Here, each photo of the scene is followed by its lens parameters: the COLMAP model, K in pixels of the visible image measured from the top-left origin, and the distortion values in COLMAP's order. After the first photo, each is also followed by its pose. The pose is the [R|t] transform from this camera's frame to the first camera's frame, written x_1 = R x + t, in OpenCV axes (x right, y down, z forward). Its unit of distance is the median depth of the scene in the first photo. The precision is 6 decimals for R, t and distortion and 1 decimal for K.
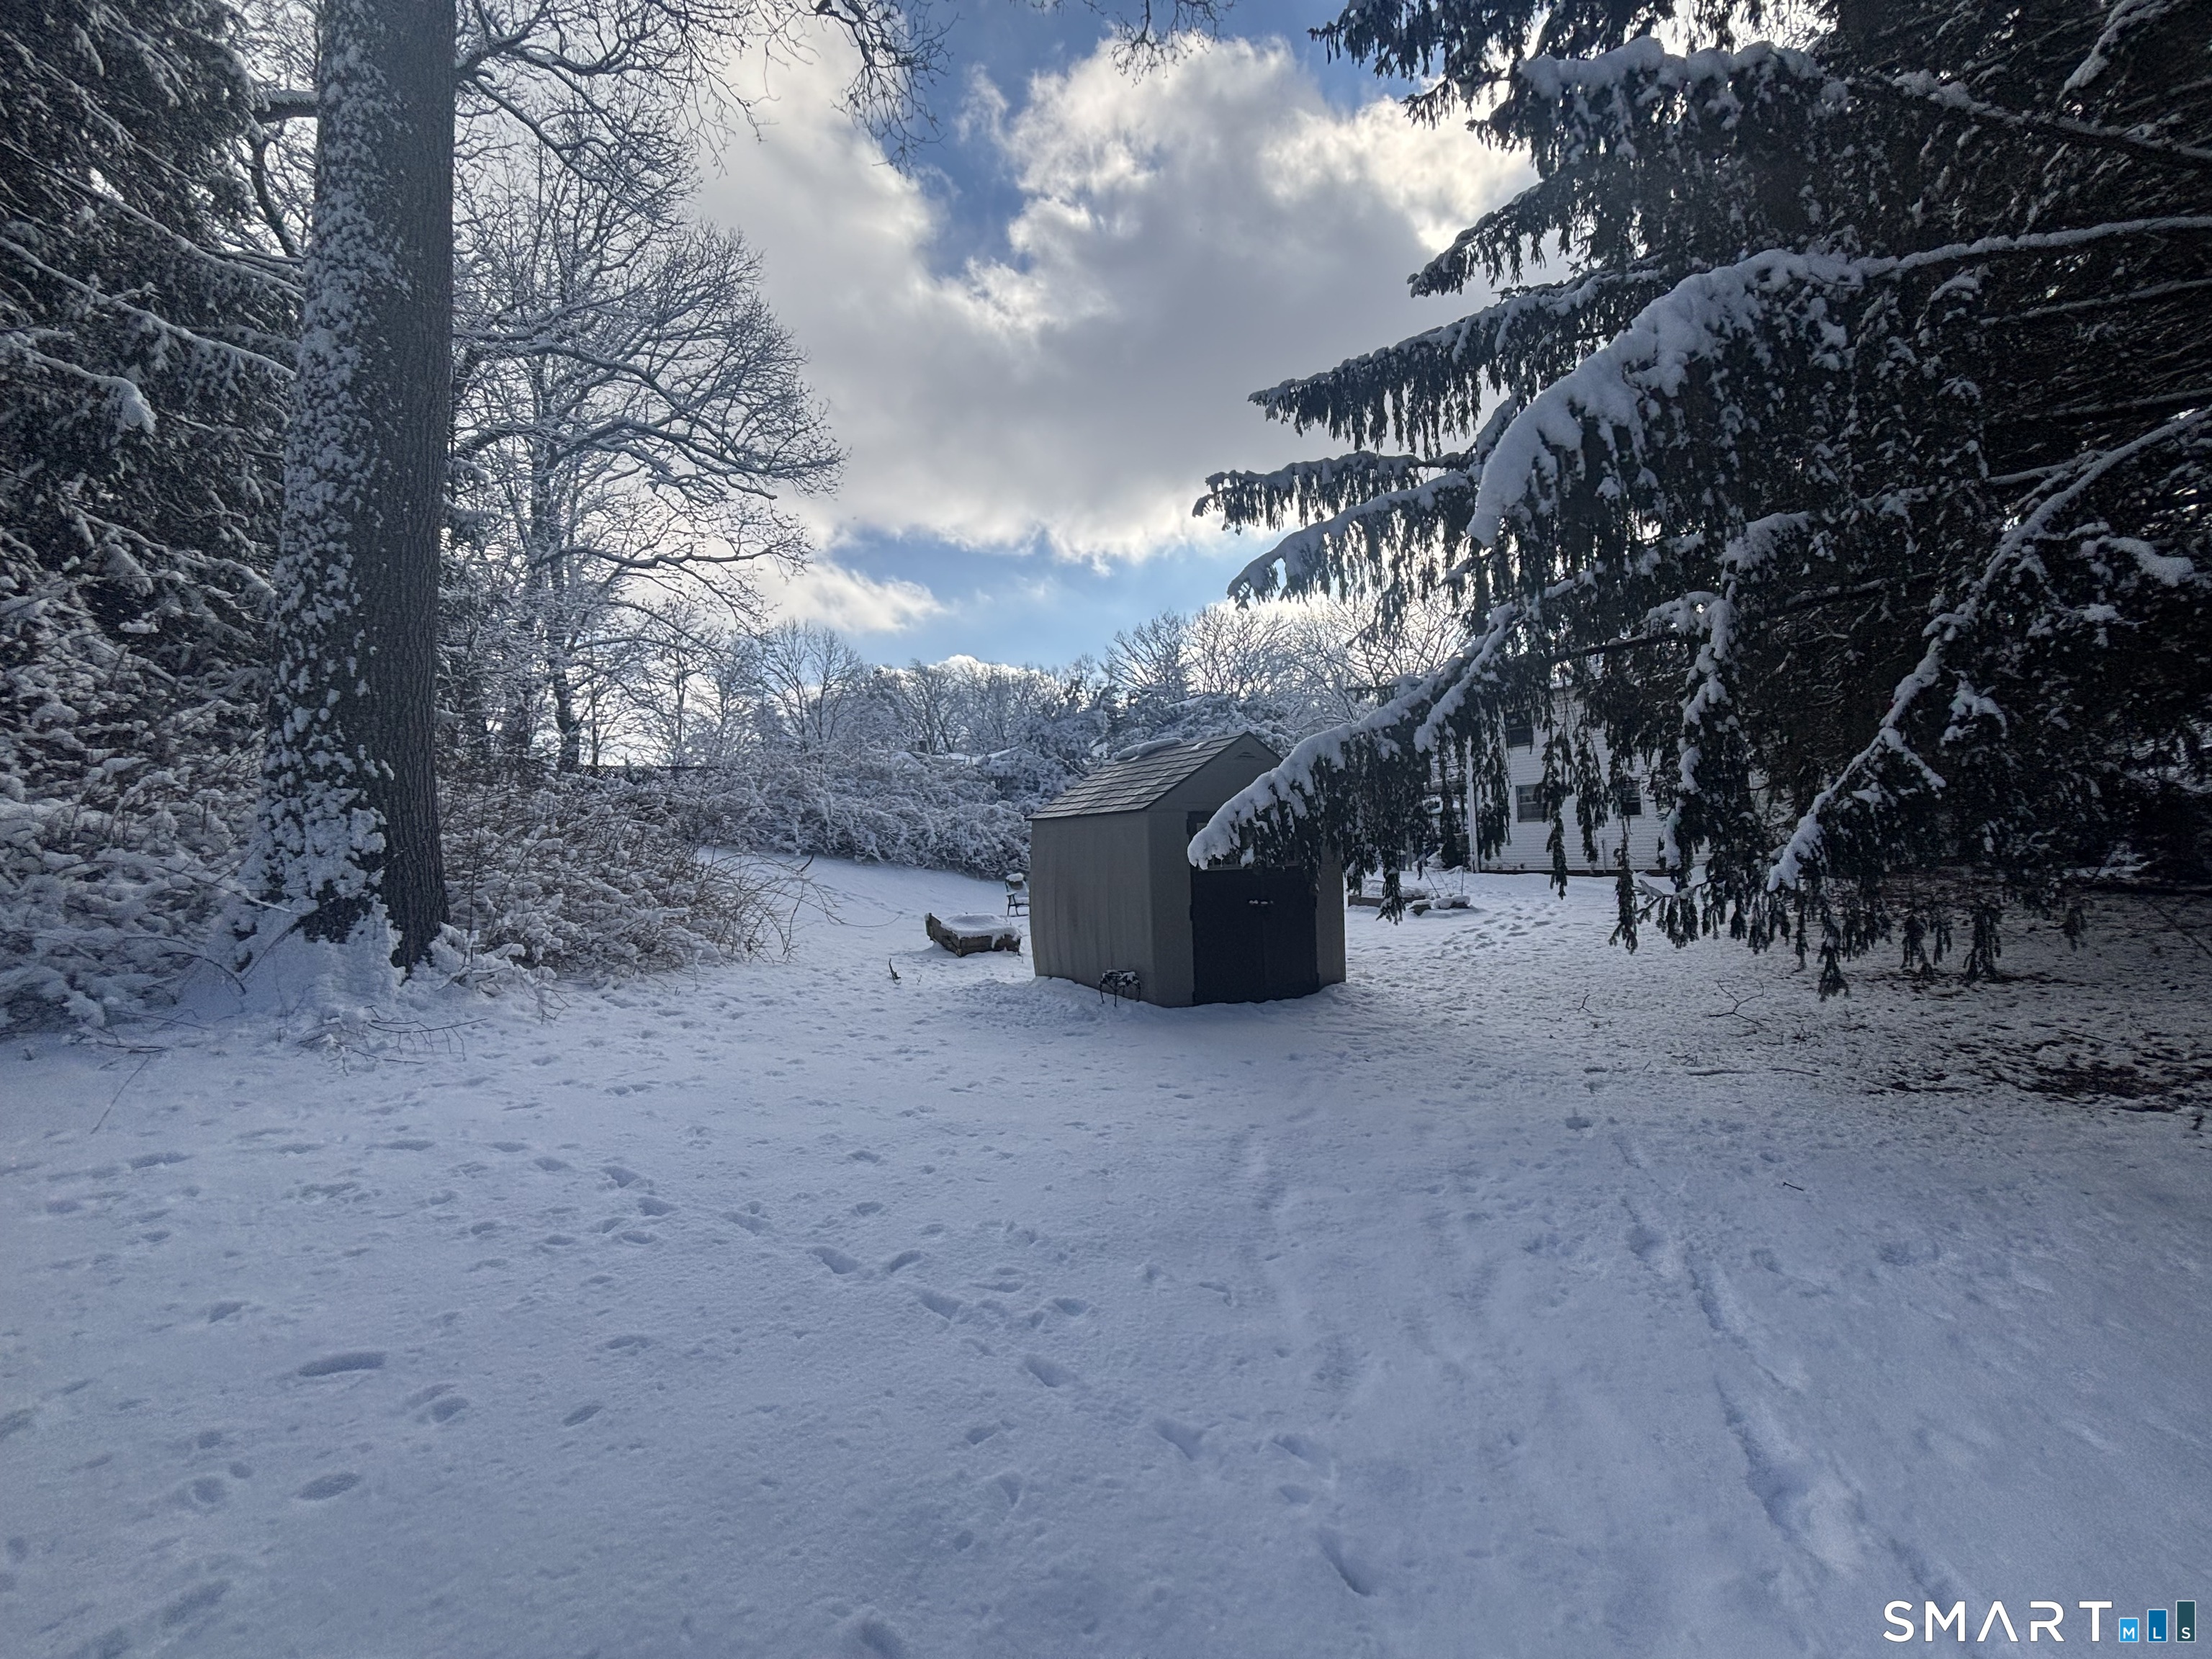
lens RADIAL K [[883.7, 0, 1088.2], [0, 883.7, 835.4], [0, 0, 1]] dist [-0.001907, -0.000332]
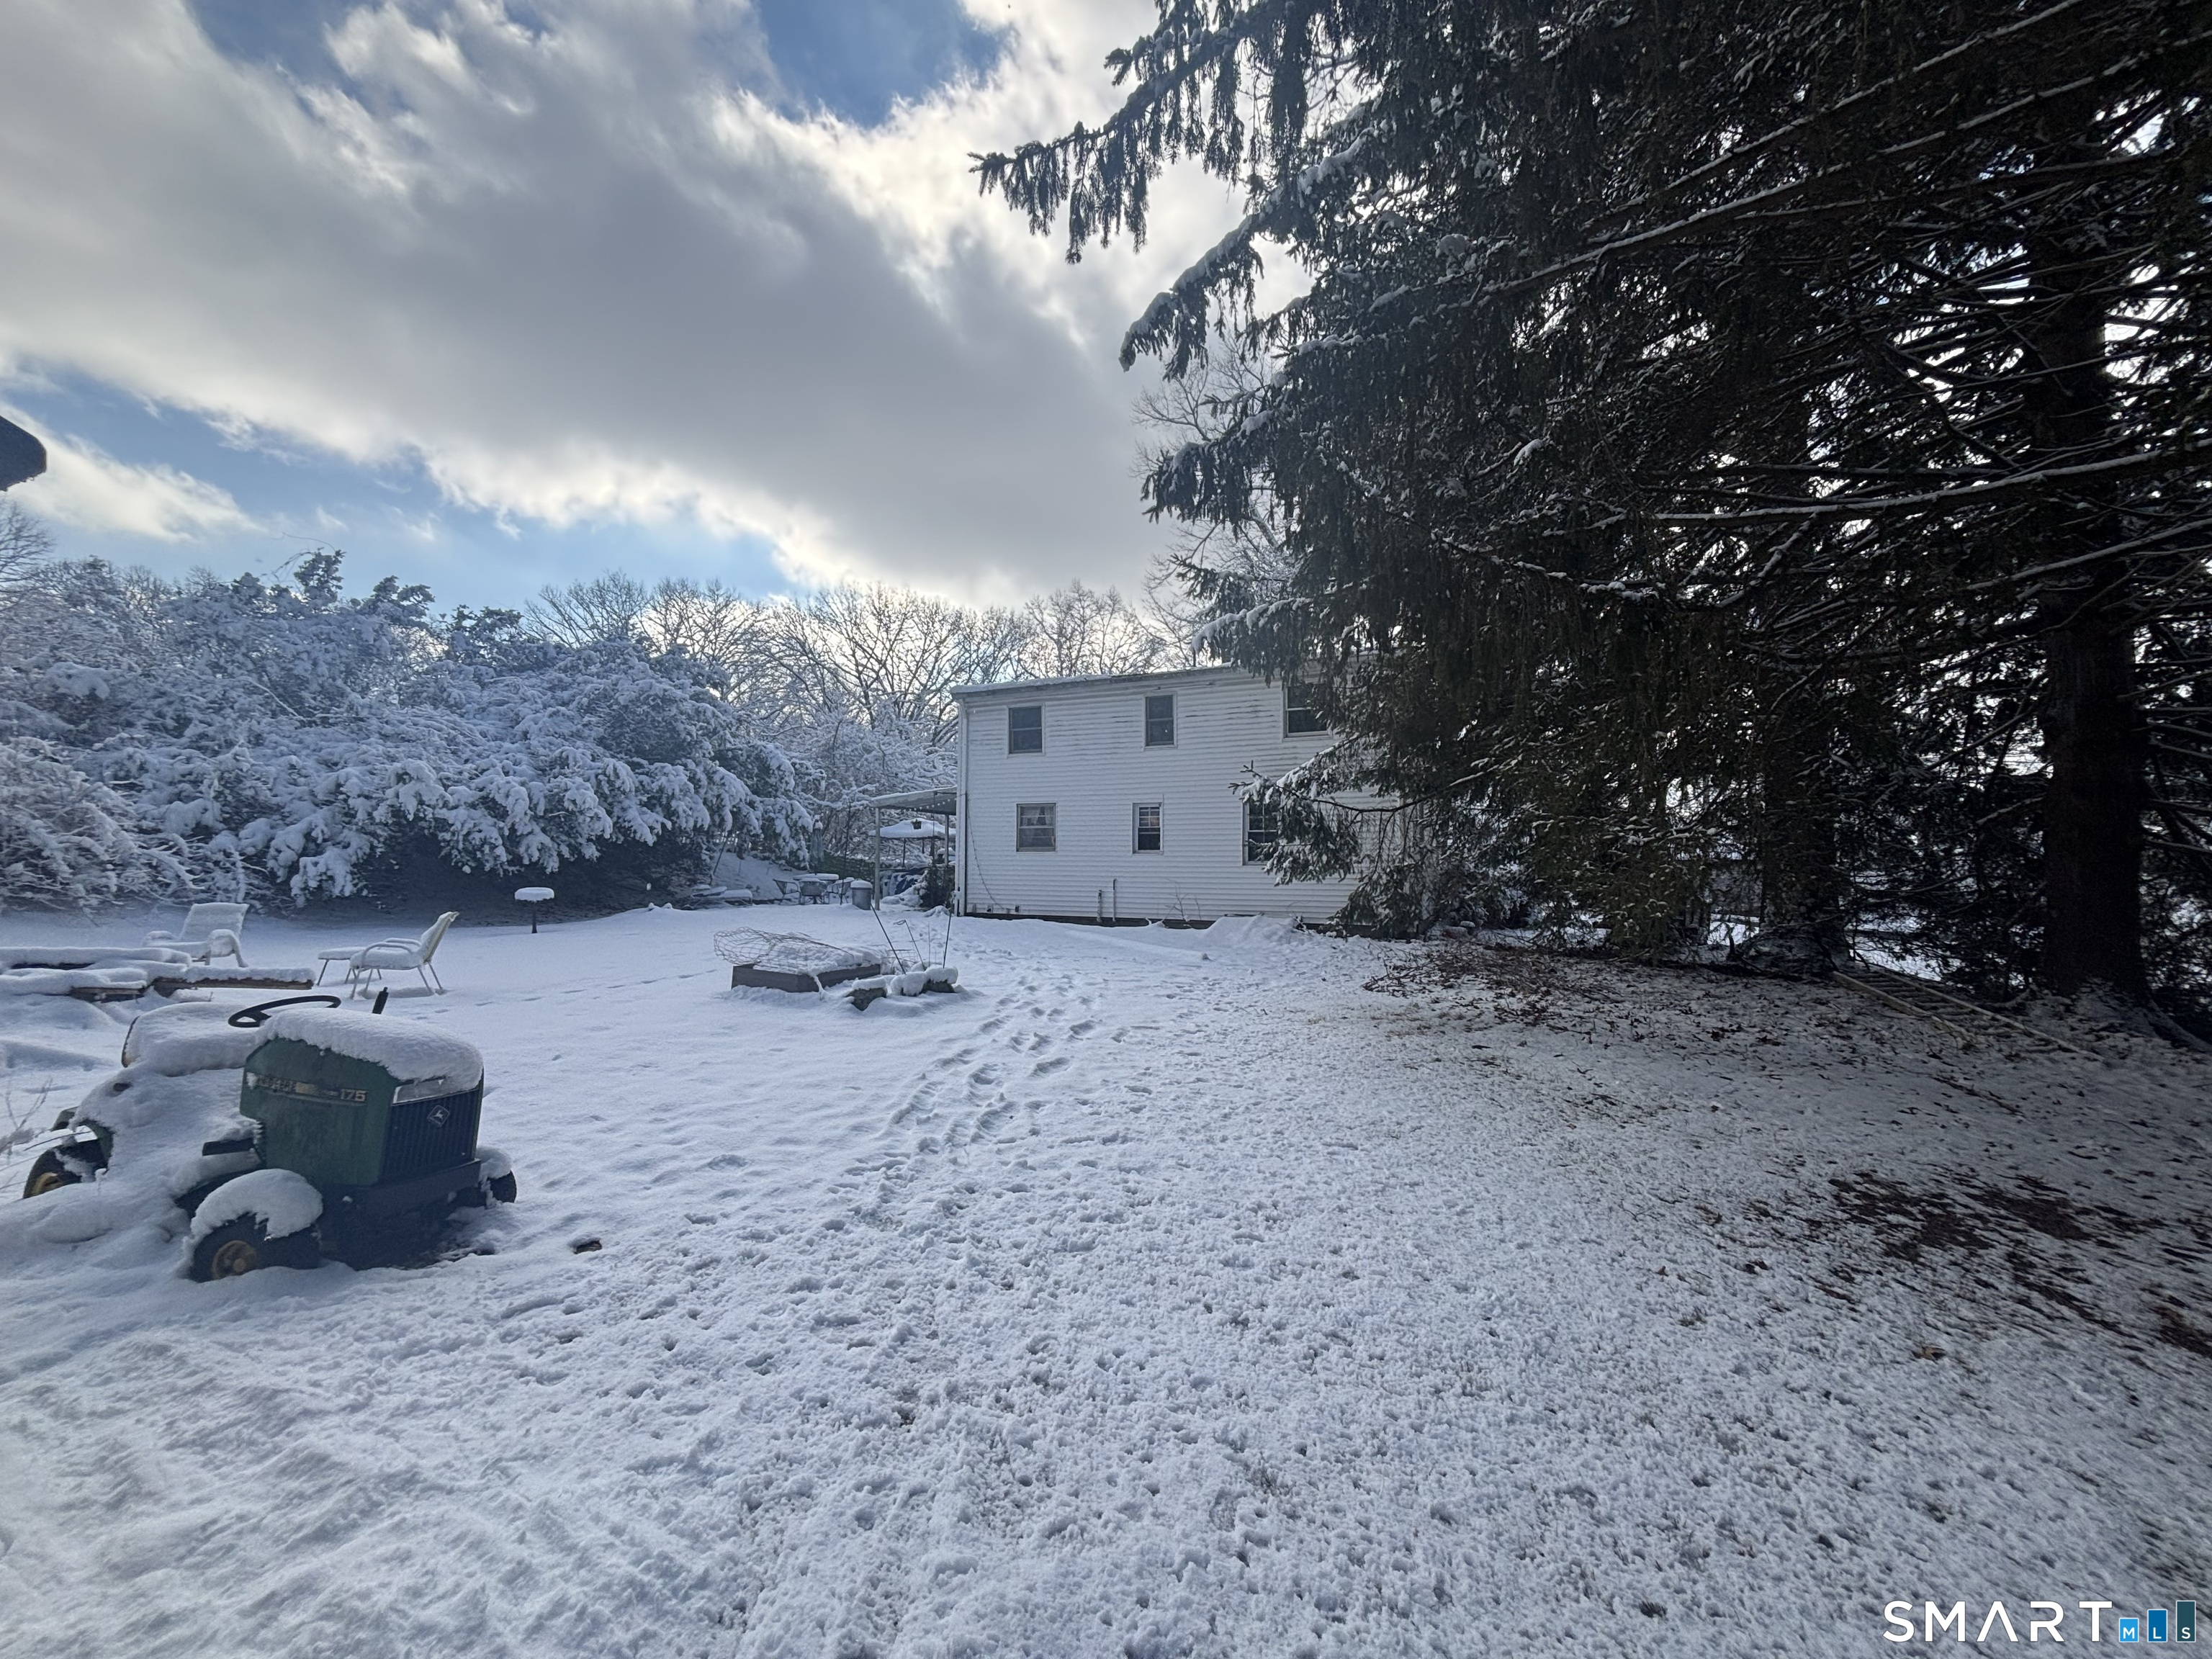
lens RADIAL K [[883.7, 0, 1096.5], [0, 883.7, 827.0], [0, 0, 1]] dist [-0.001907, -0.000332]
pose [[0.839019, 0.075514, 0.538837, 0.114015], [-0.051691, 0.996906, -0.059222, 0.004941], [-0.541642, 0.021835, 0.840326, 0.275823]]
